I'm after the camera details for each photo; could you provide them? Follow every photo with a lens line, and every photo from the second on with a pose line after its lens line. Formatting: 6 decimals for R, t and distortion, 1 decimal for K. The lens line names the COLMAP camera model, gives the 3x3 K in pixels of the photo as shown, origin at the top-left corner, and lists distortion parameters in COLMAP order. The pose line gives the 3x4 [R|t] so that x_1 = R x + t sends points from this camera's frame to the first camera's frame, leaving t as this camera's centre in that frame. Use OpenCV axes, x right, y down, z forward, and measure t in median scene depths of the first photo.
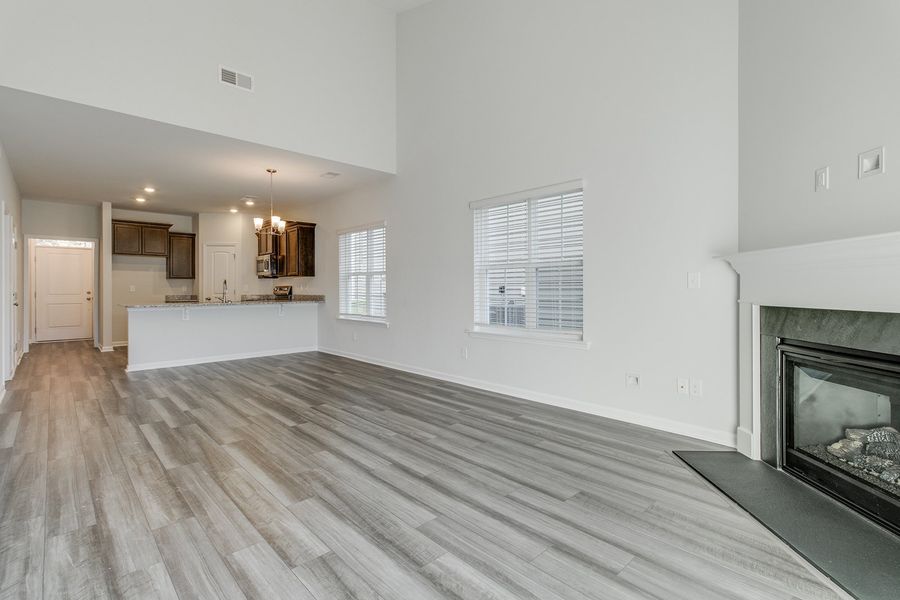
lens RADIAL K [[417.6, 0, 463.1], [0, 417.6, 290.2], [0, 0, 1]] dist [0.002024, -0.000336]
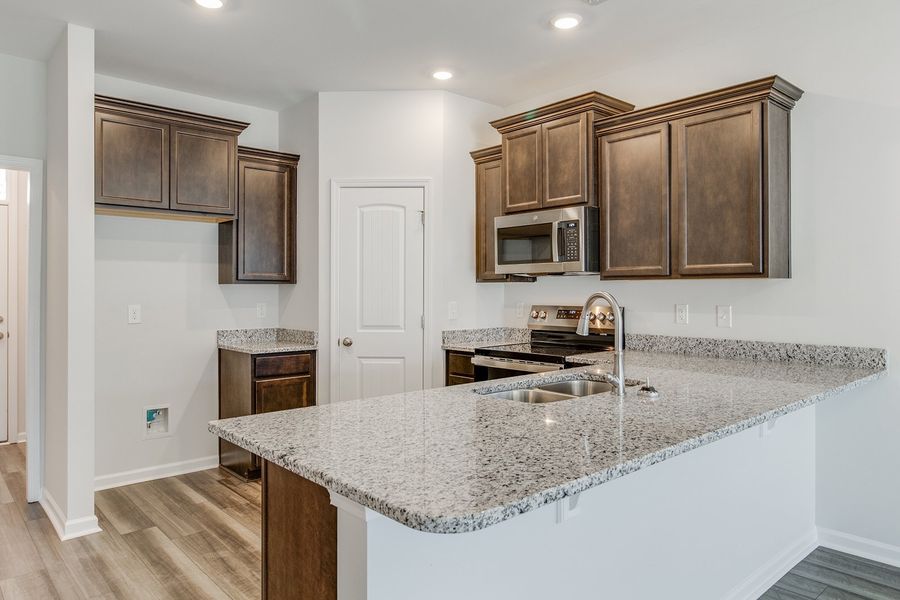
lens RADIAL K [[592.5, 0, 464.5], [0, 592.5, 283.9], [0, 0, 1]] dist [-0.010416, -0.000969]
pose [[0.999563, -0.000791, -0.029542, -1.224403], [0.000360, 0.999894, -0.014580, -0.048703], [0.029551, 0.014563, 0.999457, 1.279351]]
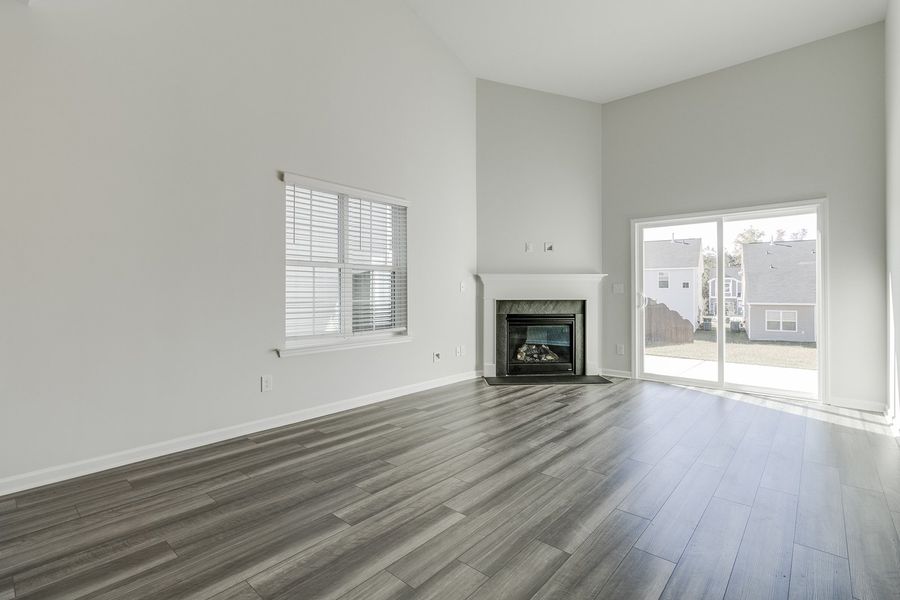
lens RADIAL K [[417.6, 0, 456.6], [0, 417.6, 291.7], [0, 0, 1]] dist [0.002024, -0.000336]
pose [[-0.083076, 0.002137, 0.996541, -0.974403], [0.000004, 0.999998, -0.002144, 0.000638], [-0.996543, -0.000174, -0.083076, 1.017851]]
